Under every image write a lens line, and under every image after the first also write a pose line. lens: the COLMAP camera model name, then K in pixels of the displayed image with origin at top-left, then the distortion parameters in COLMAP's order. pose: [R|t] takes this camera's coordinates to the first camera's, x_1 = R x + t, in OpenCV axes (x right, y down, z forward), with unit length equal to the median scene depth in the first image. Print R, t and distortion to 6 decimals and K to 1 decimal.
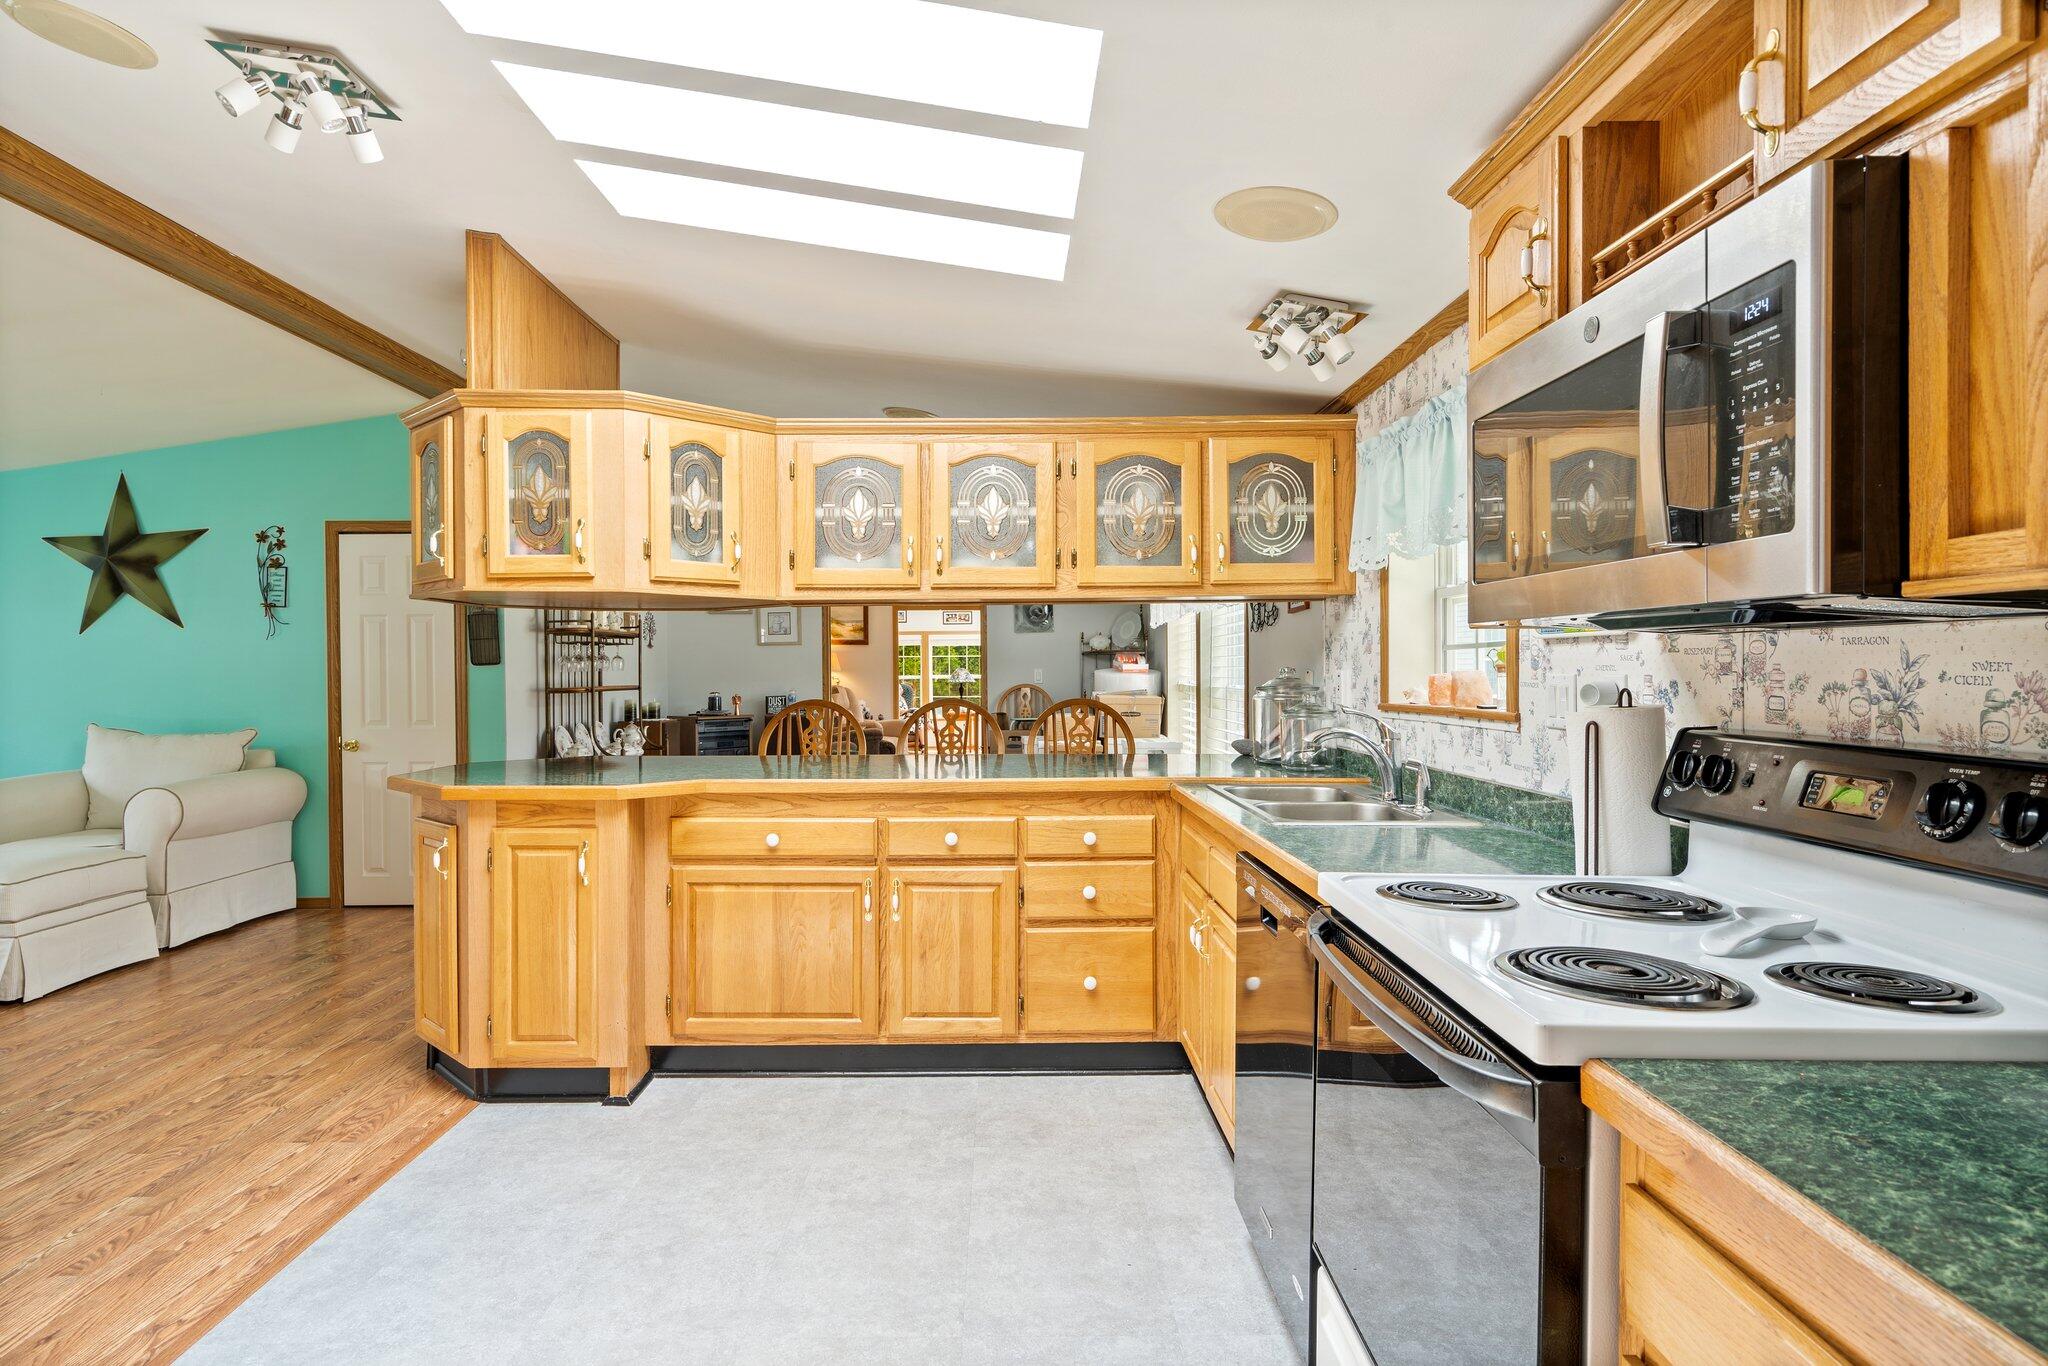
lens RADIAL K [[1124.4, 0, 1024.0], [0, 1124.4, 683.0], [0, 0, 1]] dist [-0.001636, -0.000479]
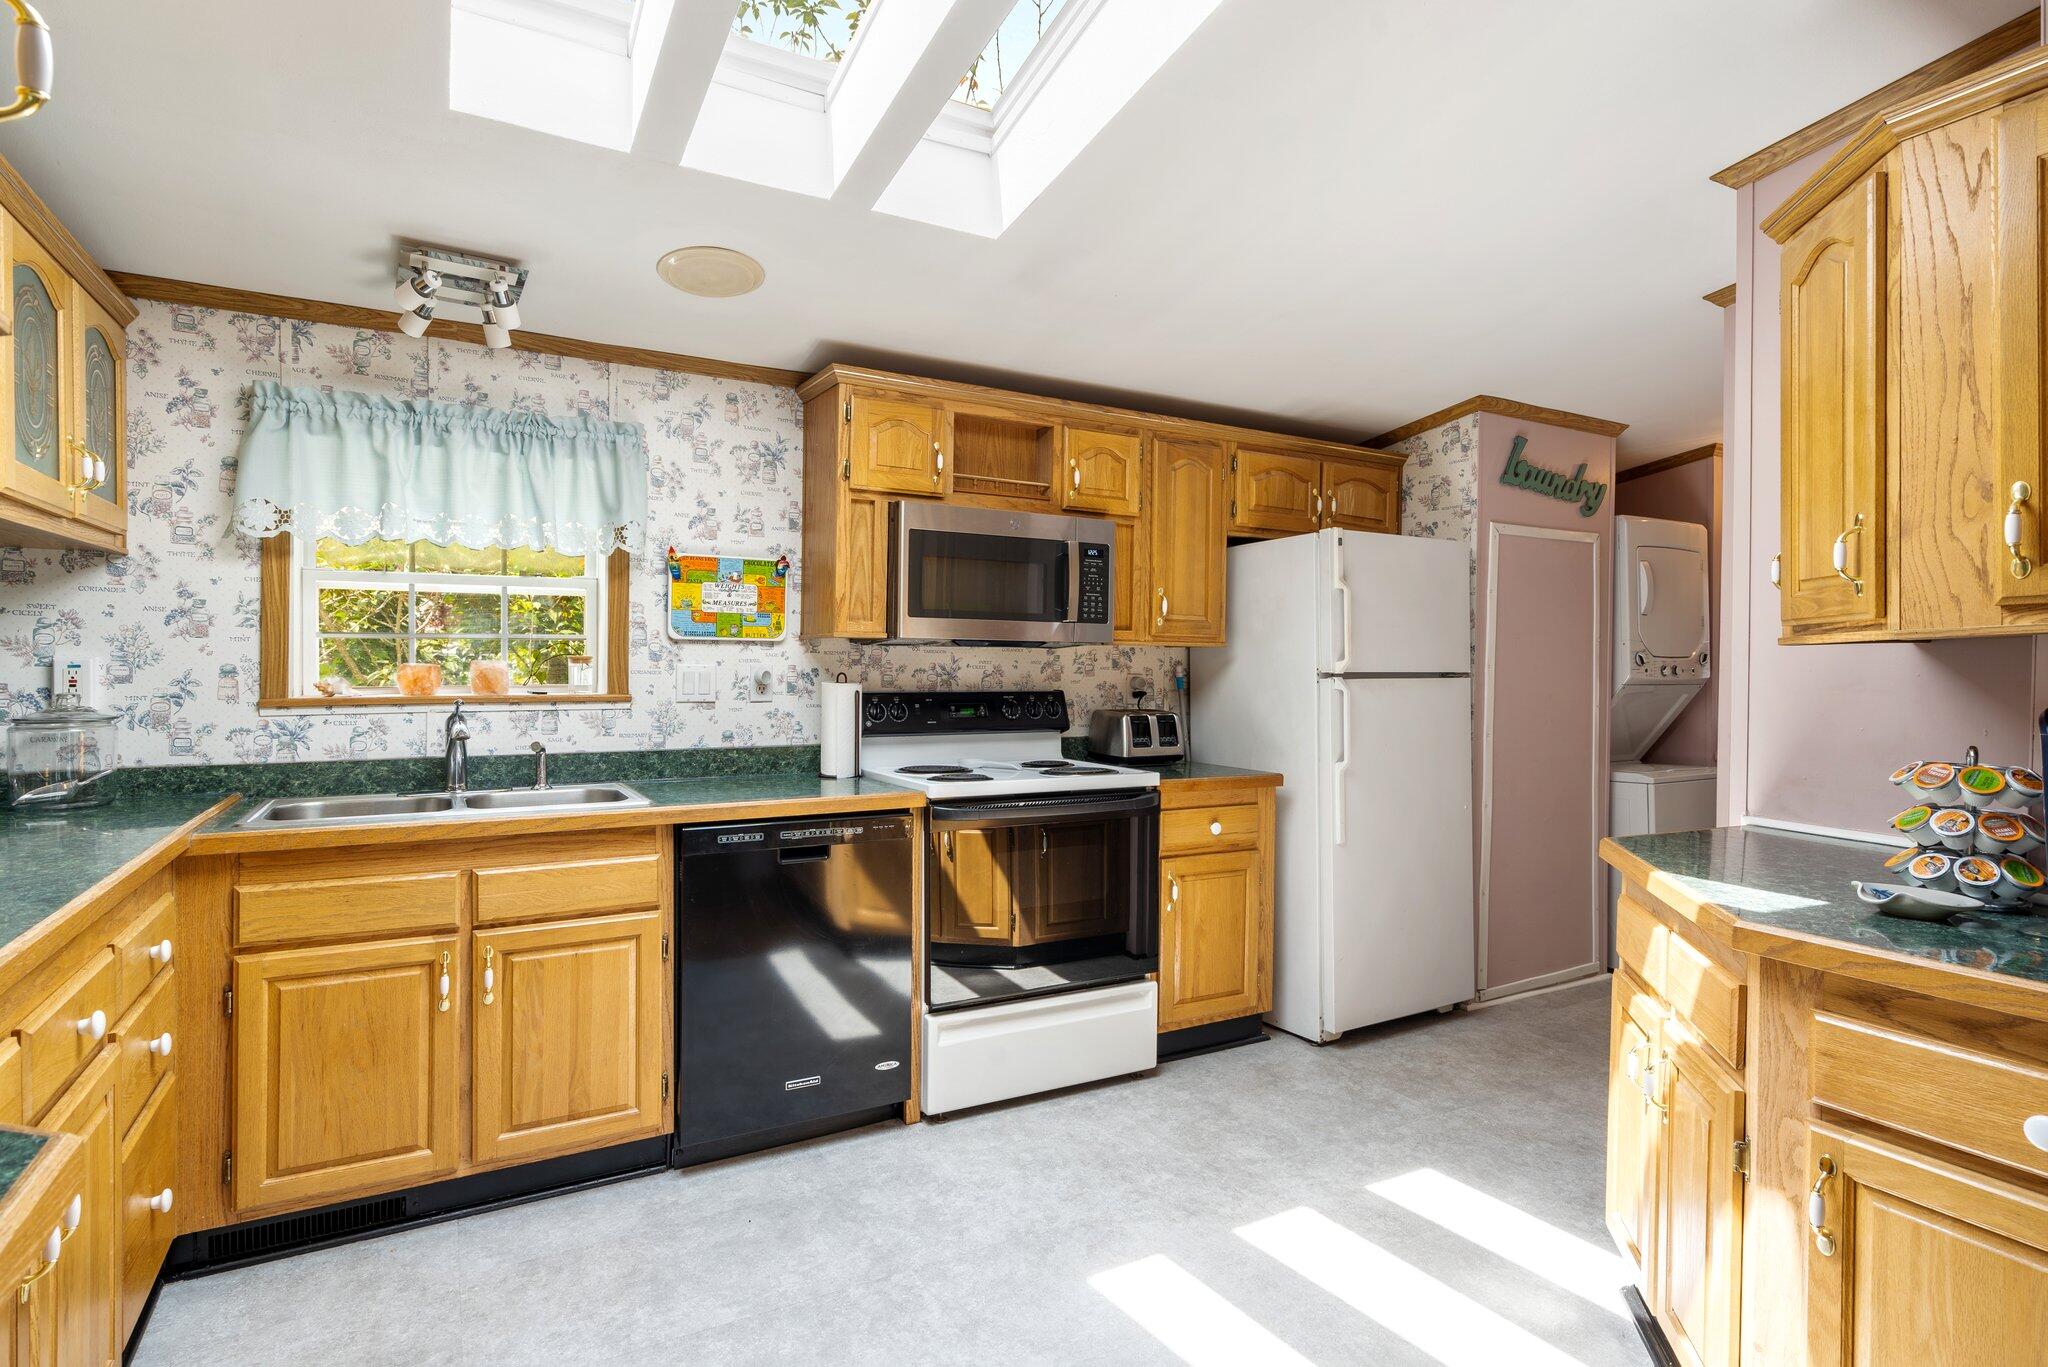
lens RADIAL K [[1044.8, 0, 1026.7], [0, 1044.8, 661.4], [0, 0, 1]] dist [0.000711, 0.000200]
pose [[-0.478756, -0.004538, 0.877936, -0.603746], [0.002194, 0.999977, 0.006366, -0.012991], [-0.877945, 0.004974, -0.478735, 0.833427]]
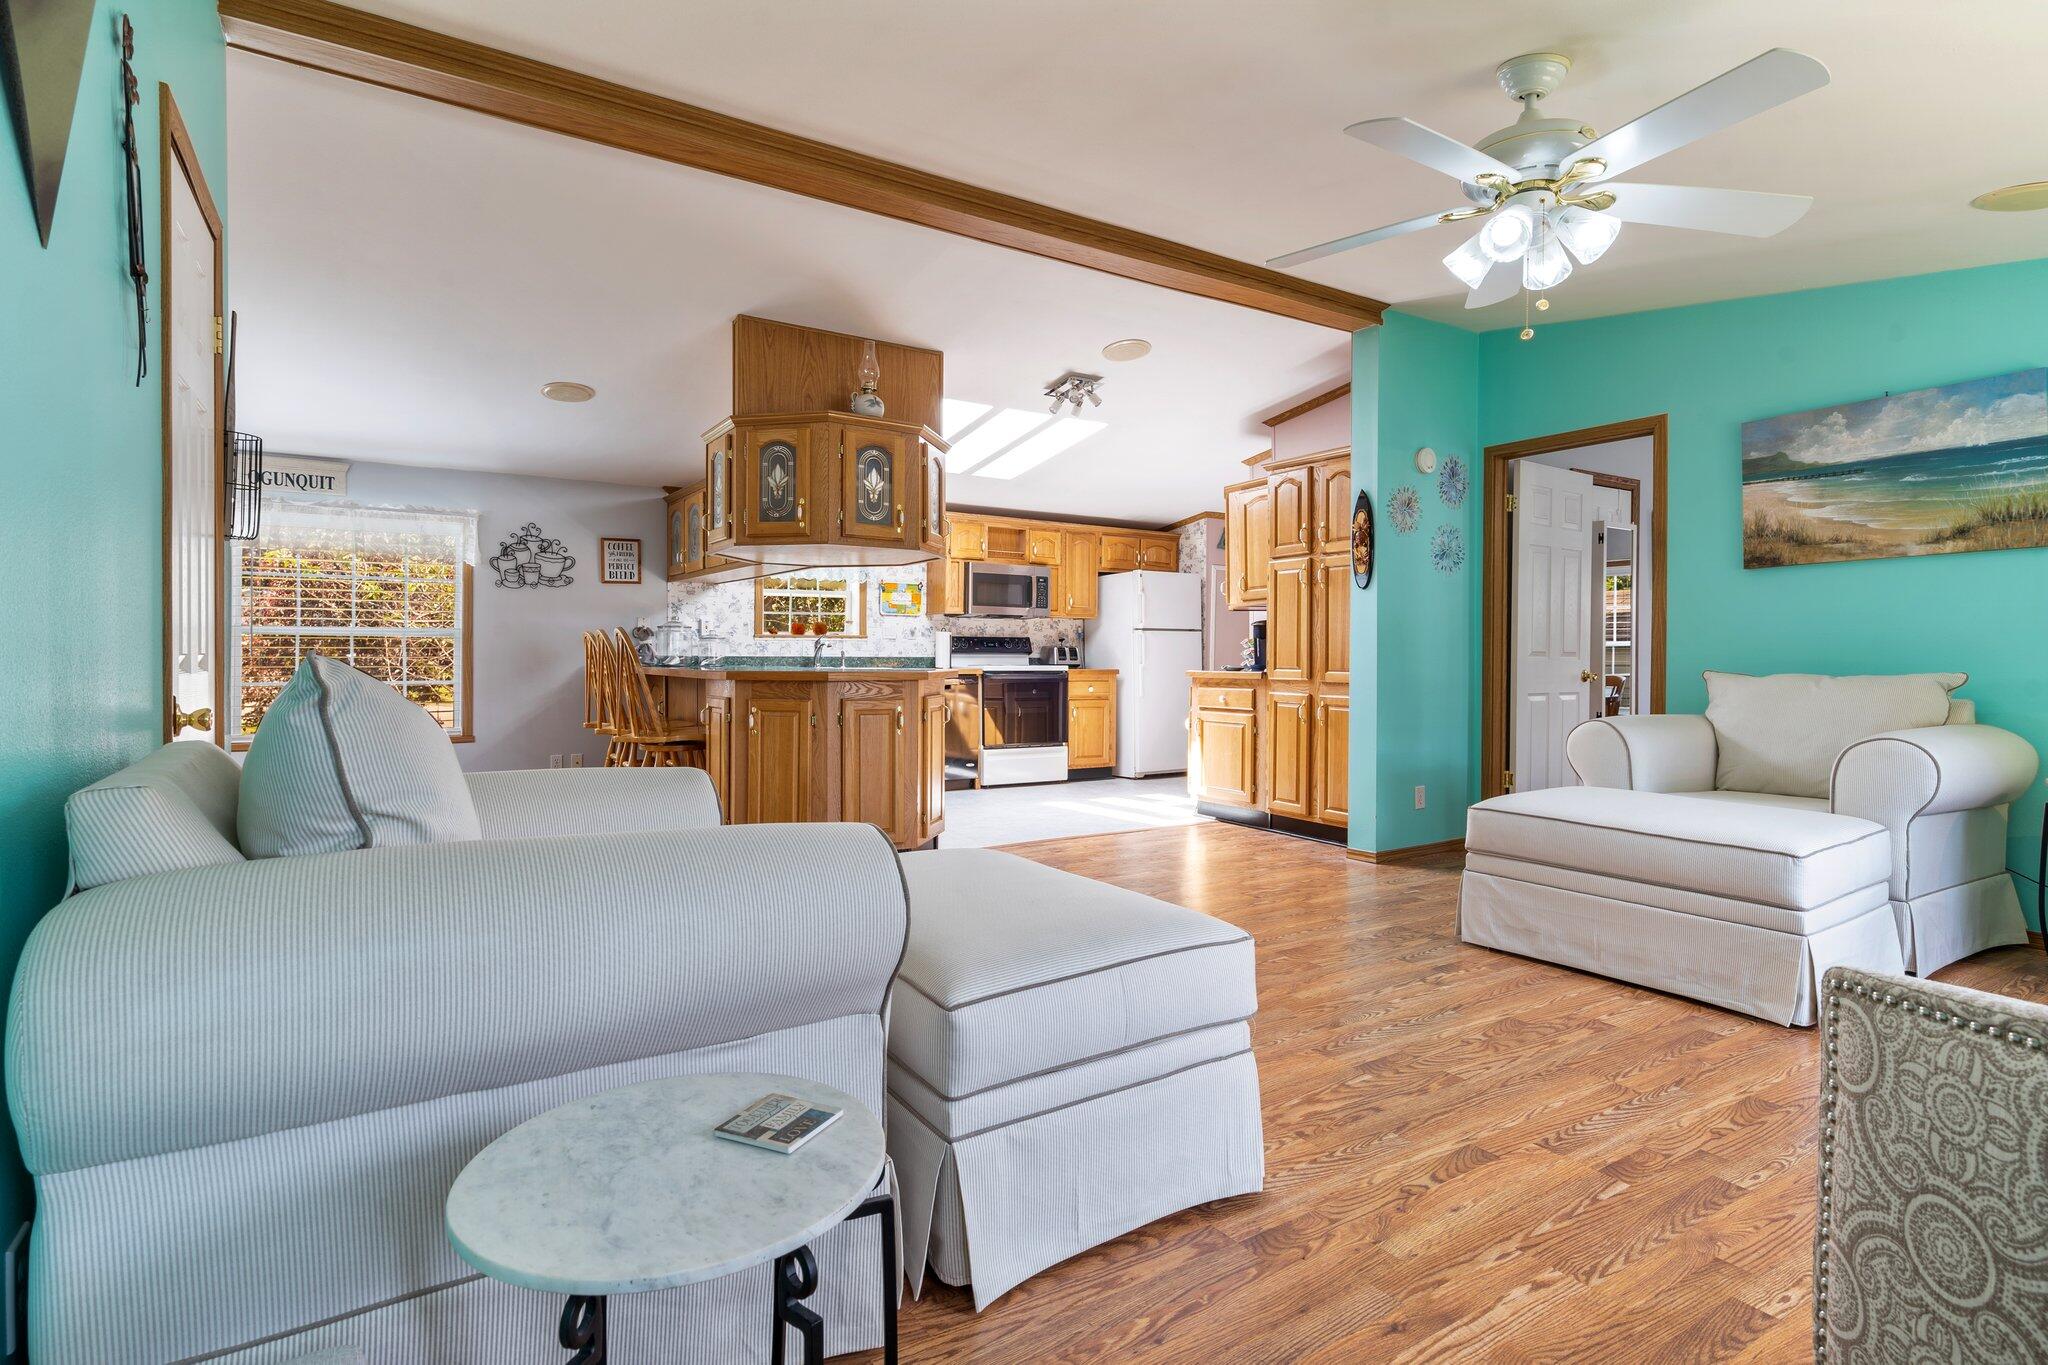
lens RADIAL K [[1017.5, 0, 1019.6], [0, 1017.5, 678.6], [0, 0, 1]] dist [0.001270, 0.002837]
pose [[-0.518289, -0.016809, 0.855040, -1.751001], [0.007617, 0.999676, 0.024270, 0.061501], [-0.855171, 0.019092, -0.517994, 1.569484]]
